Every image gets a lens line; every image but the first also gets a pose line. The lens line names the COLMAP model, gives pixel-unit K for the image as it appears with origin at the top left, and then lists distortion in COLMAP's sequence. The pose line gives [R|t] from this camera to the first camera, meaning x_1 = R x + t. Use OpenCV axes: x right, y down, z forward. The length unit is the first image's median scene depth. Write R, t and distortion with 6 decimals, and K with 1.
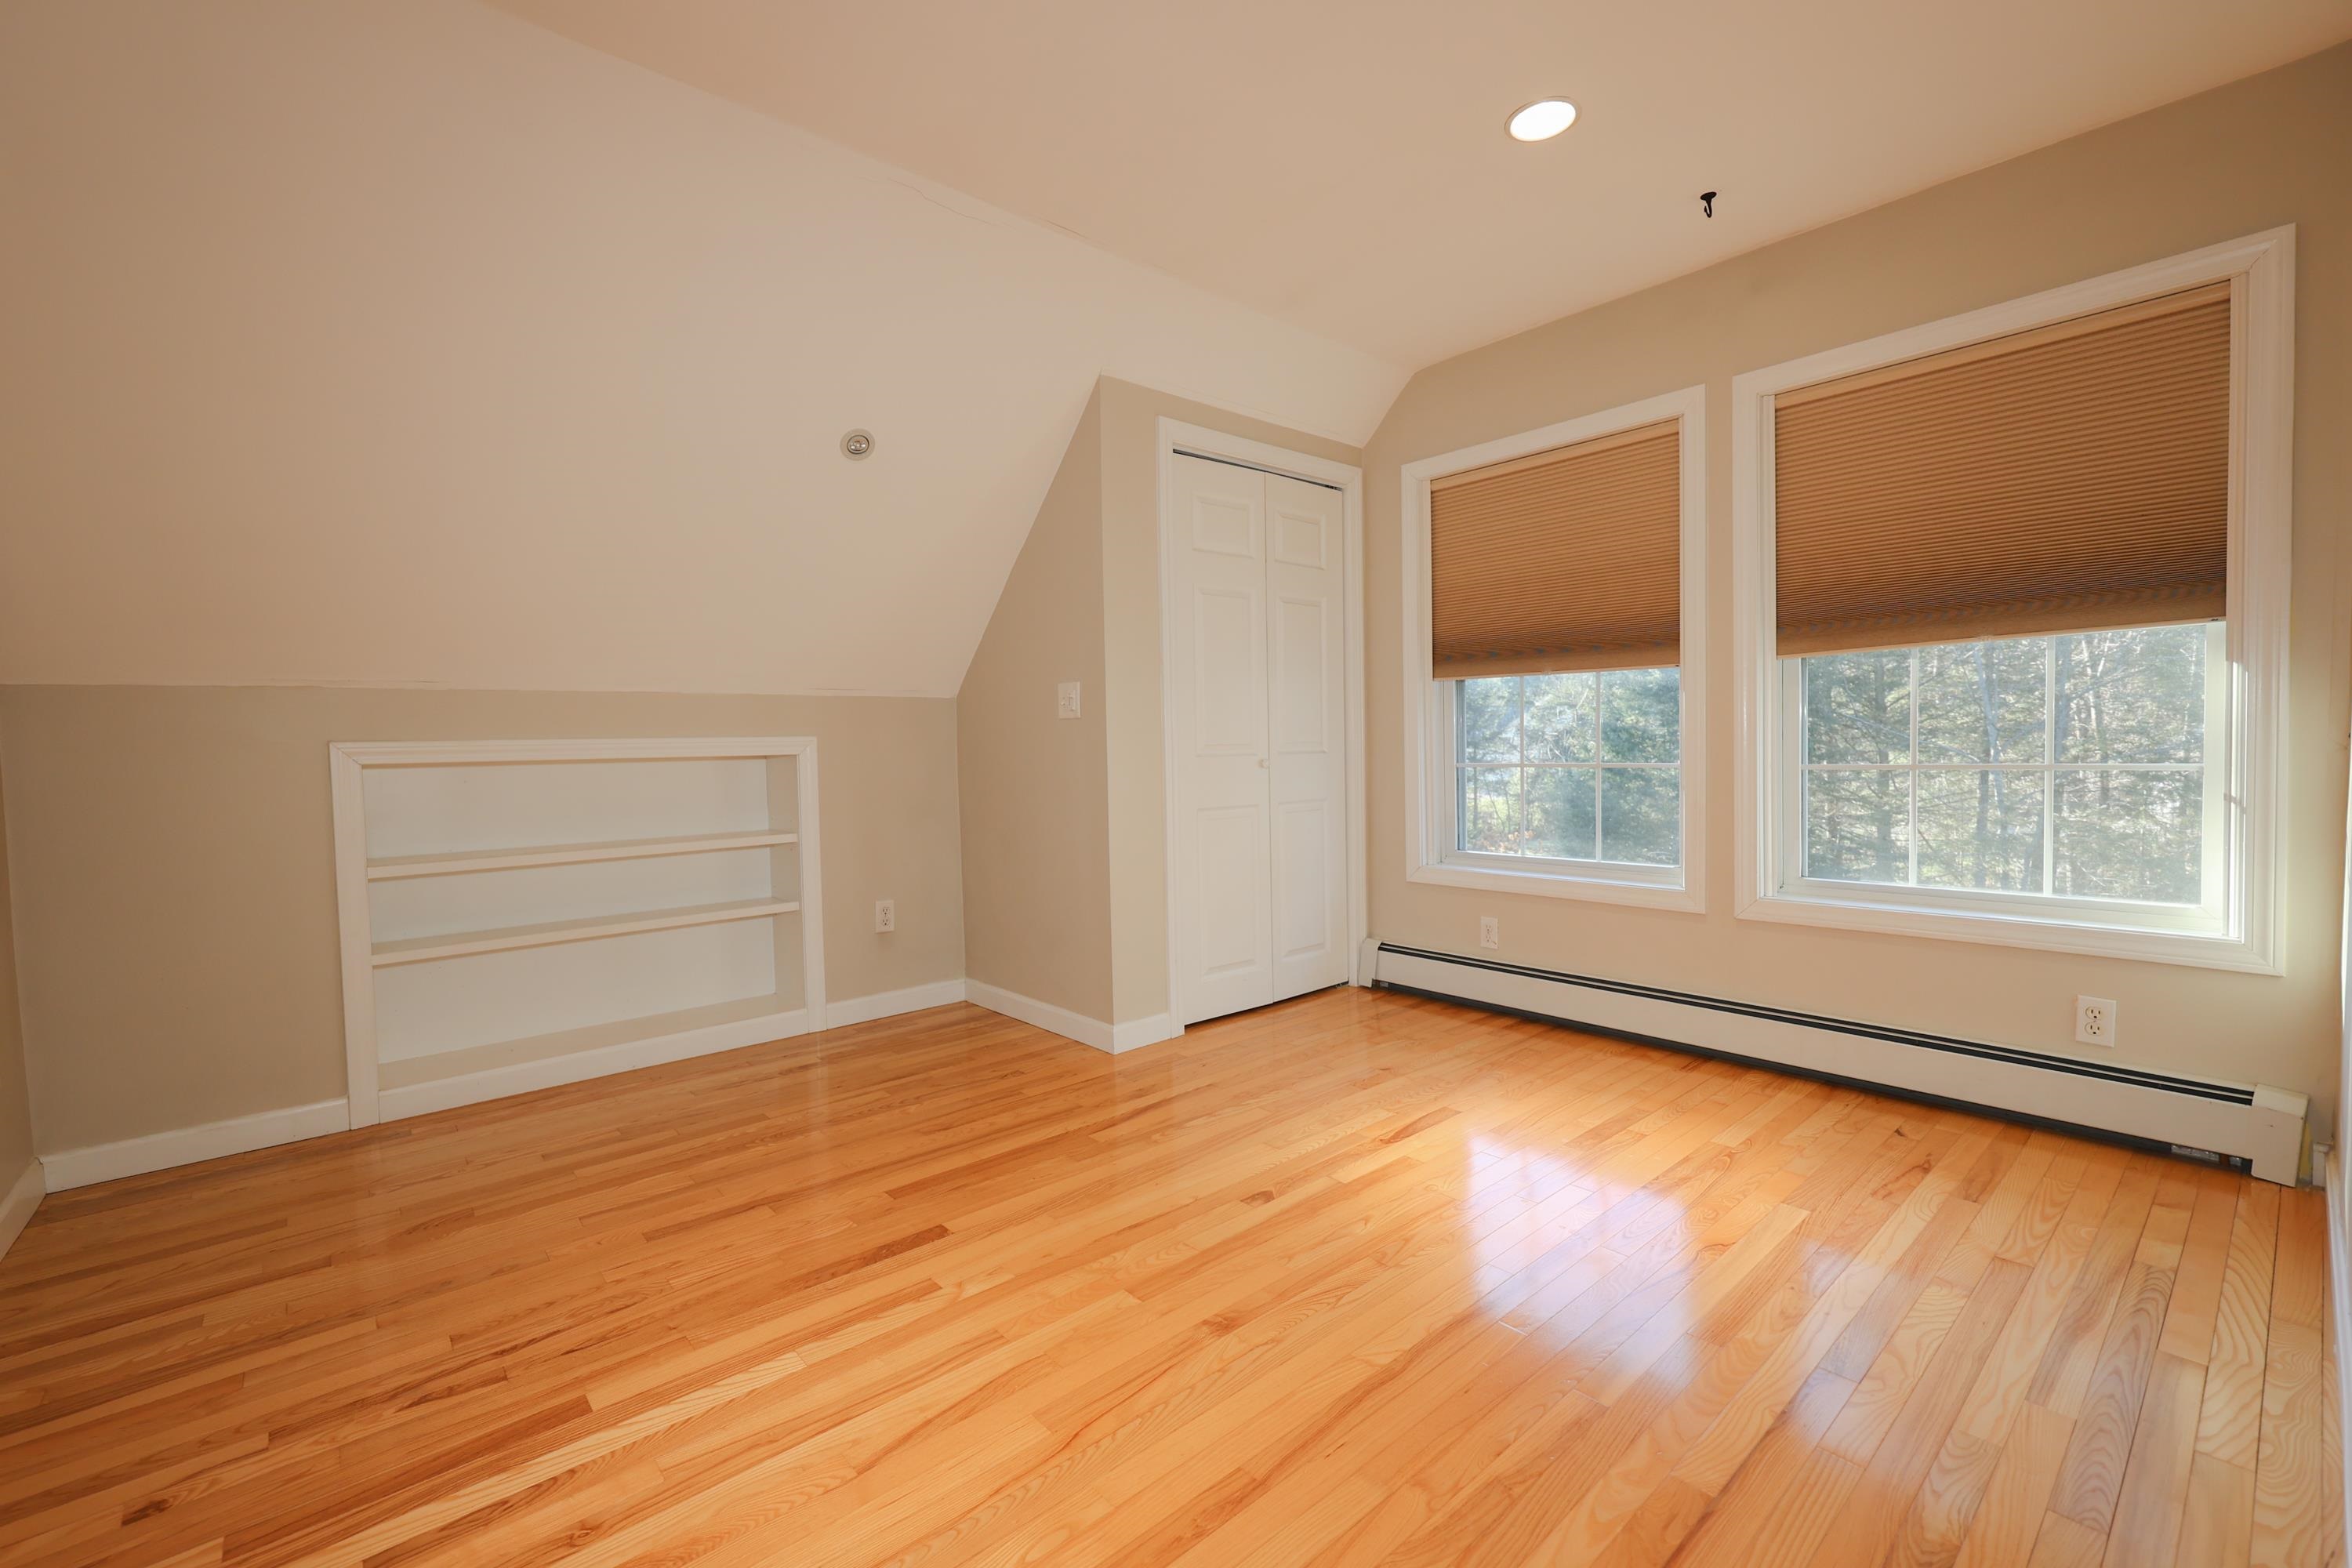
lens RADIAL K [[969.7, 0, 1171.1], [0, 969.7, 784.7], [0, 0, 1]] dist [-0.000539, -0.000217]
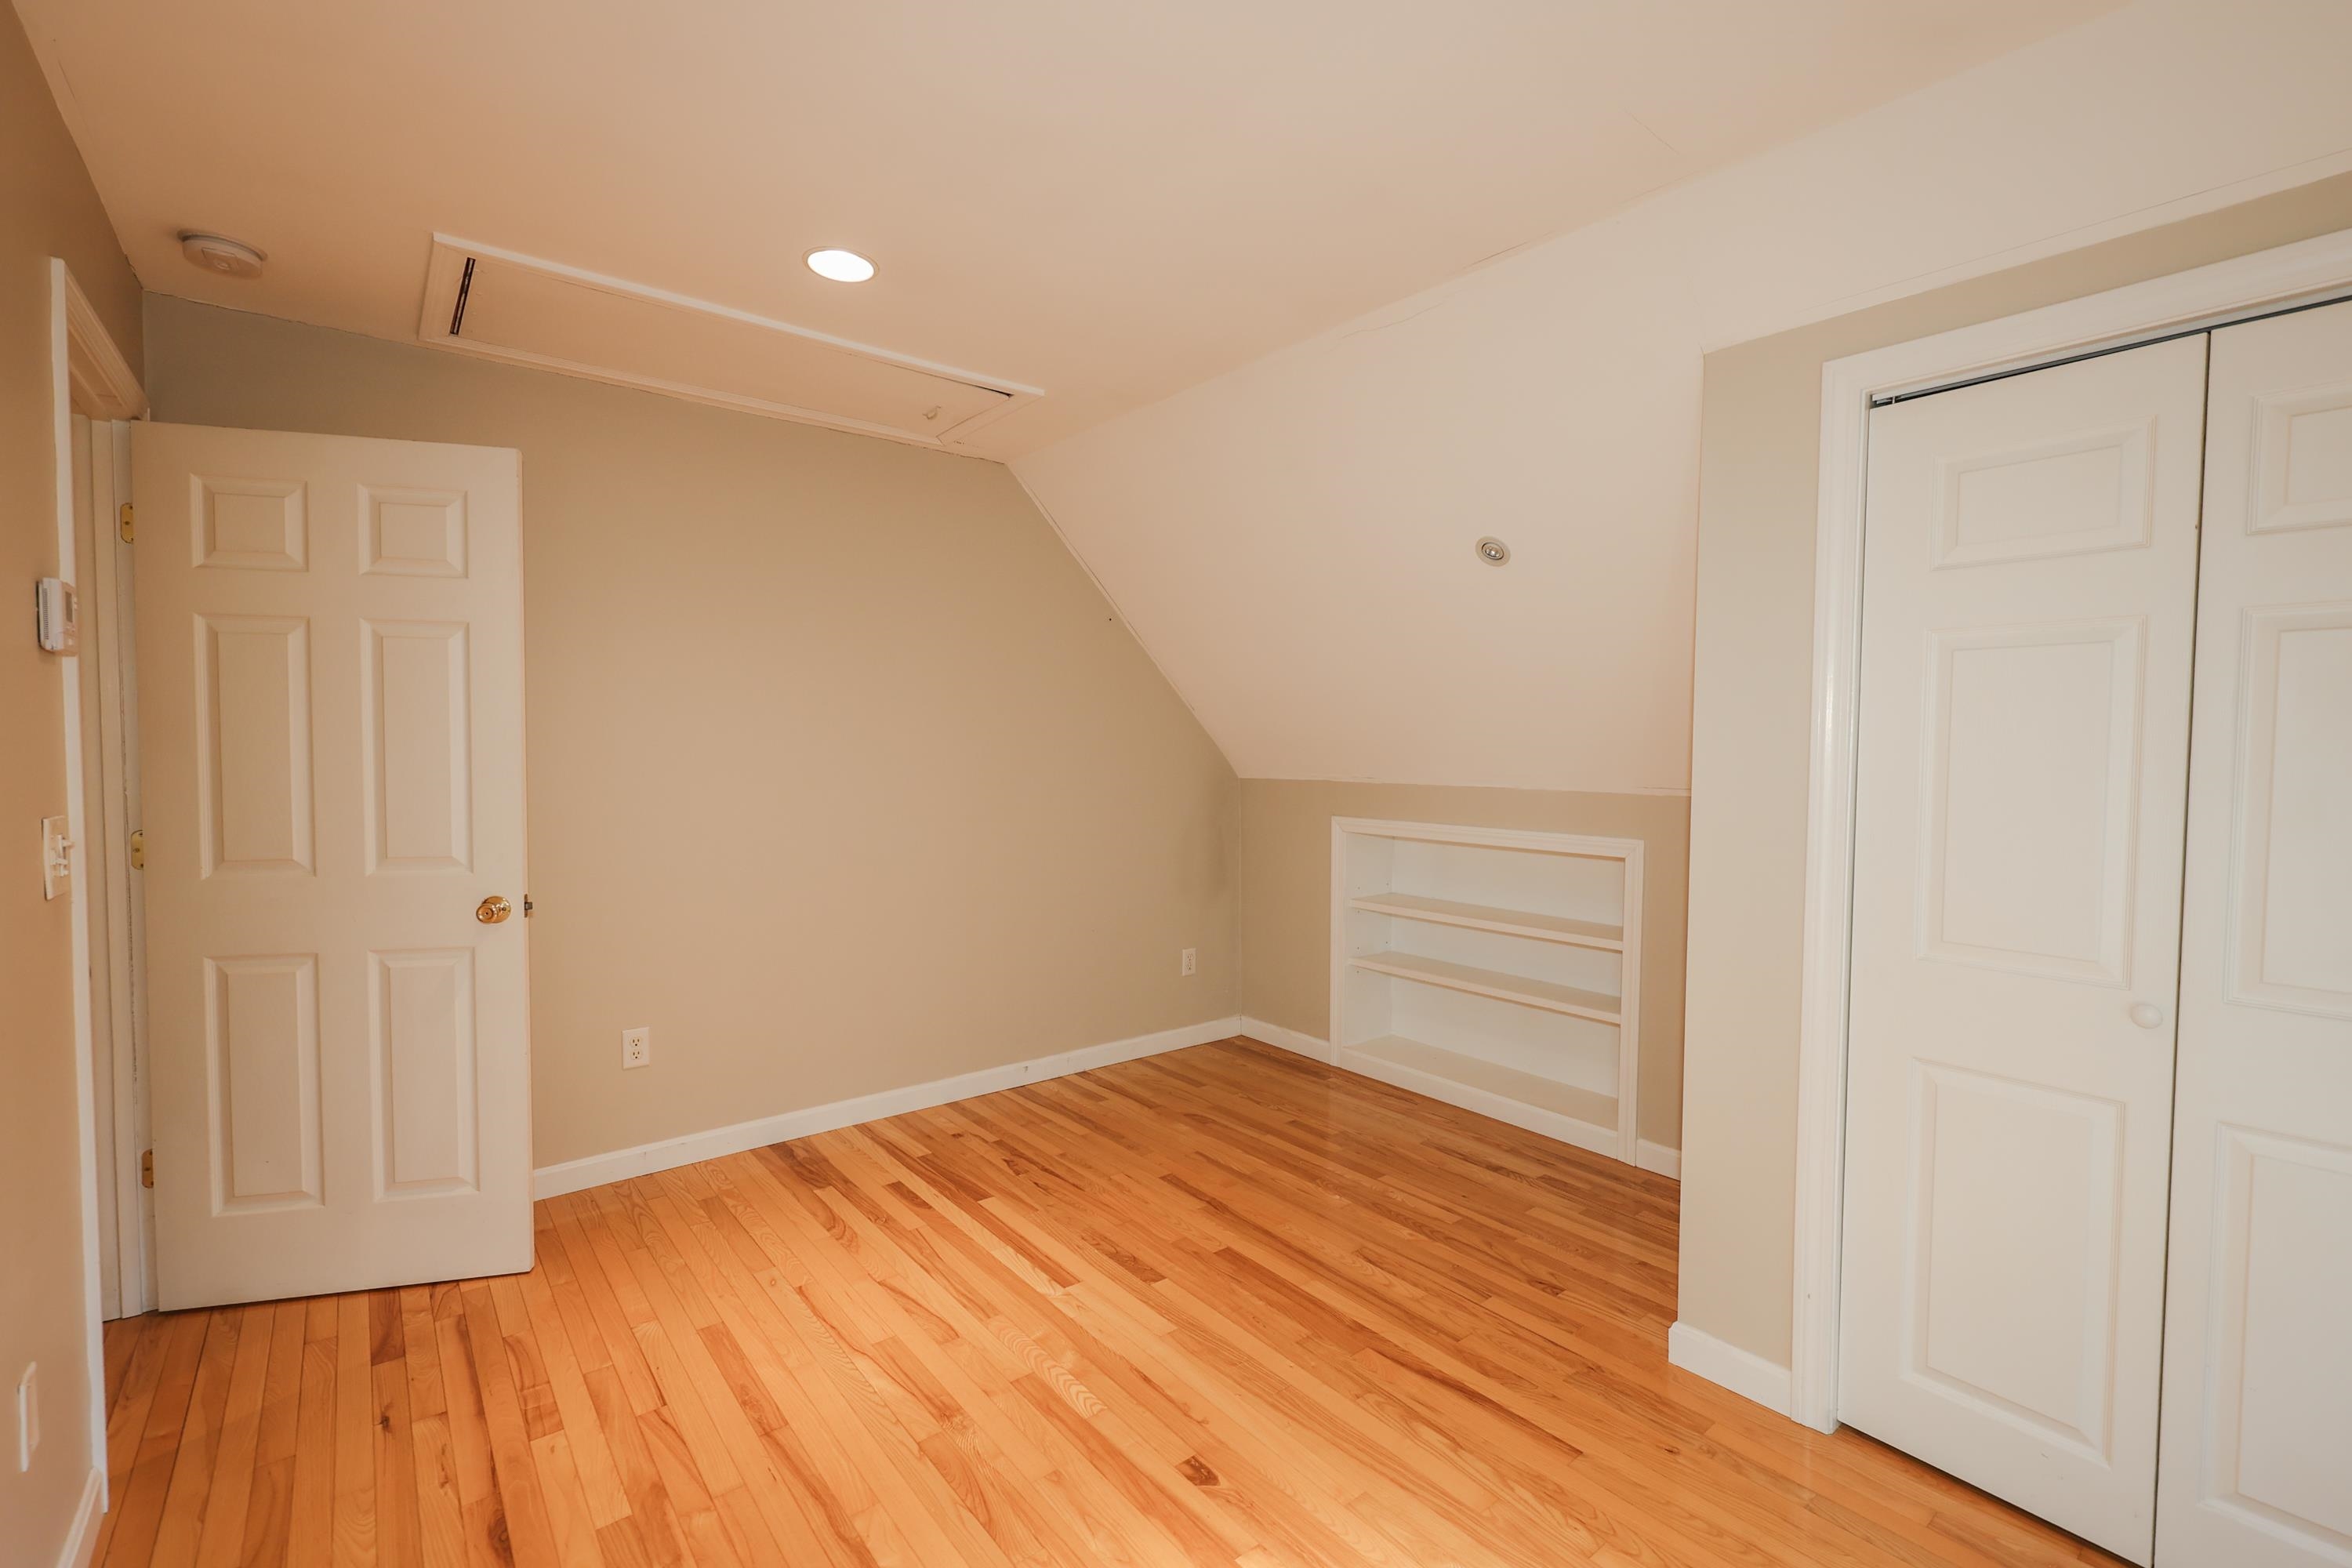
lens RADIAL K [[969.7, 0, 1171.1], [0, 969.7, 784.7], [0, 0, 1]] dist [-0.000539, -0.000217]
pose [[-0.011501, 0.052525, -0.998553, 0.737357], [-0.052169, 0.997228, 0.053056, -0.174253], [0.998572, 0.052703, -0.008729, 0.780097]]
